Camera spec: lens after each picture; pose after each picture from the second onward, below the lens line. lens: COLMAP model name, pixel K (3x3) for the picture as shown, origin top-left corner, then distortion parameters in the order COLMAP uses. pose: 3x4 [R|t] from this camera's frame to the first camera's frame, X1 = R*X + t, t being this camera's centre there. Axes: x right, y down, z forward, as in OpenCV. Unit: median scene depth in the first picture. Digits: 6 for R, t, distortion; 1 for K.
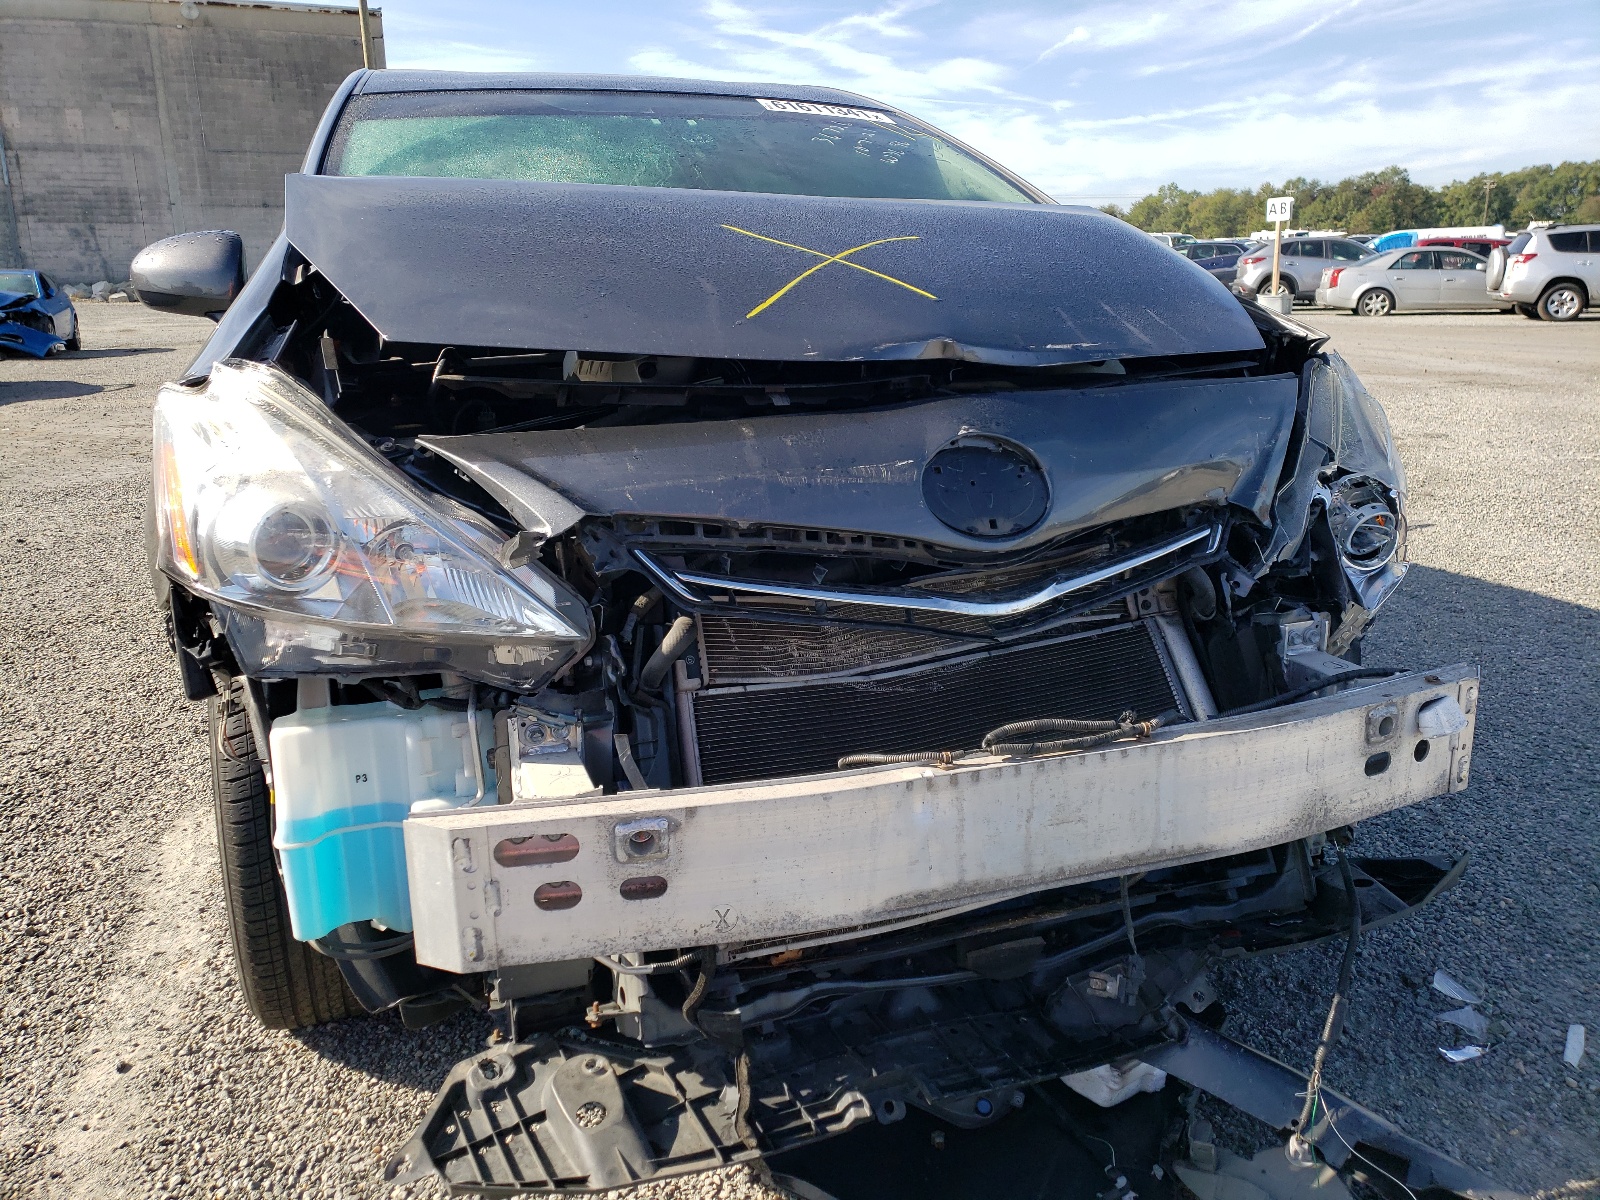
lens RADIAL K [[1211.9, 0, 816.3], [0, 1211.9, 540.8], [0, 0, 1]] dist [0.030904, -0.012616]
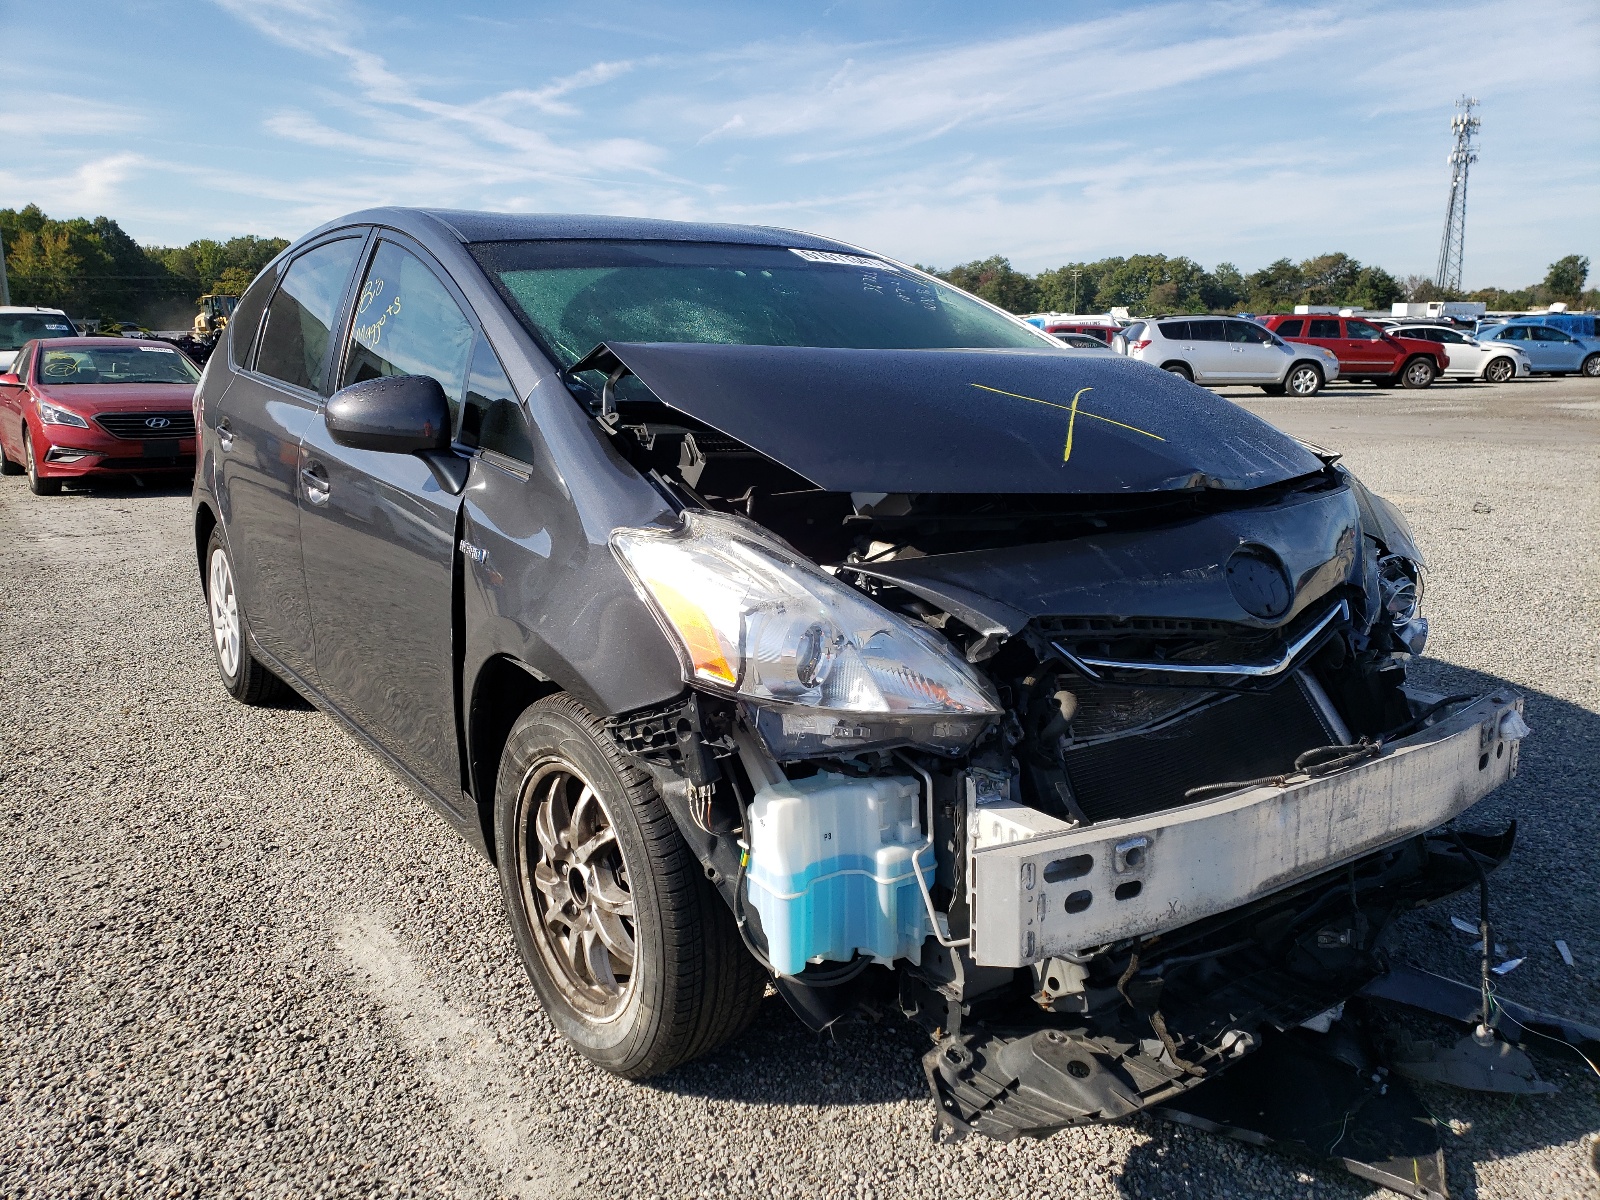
lens RADIAL K [[1211.9, 0, 806.3], [0, 1211.9, 600.0], [0, 0, 1]] dist [0.030904, -0.012616]
pose [[0.966255, -0.047679, 0.253138, -0.706656], [0.051490, 0.998638, -0.008449, -0.038485], [-0.252390, 0.021198, 0.967393, -0.196964]]
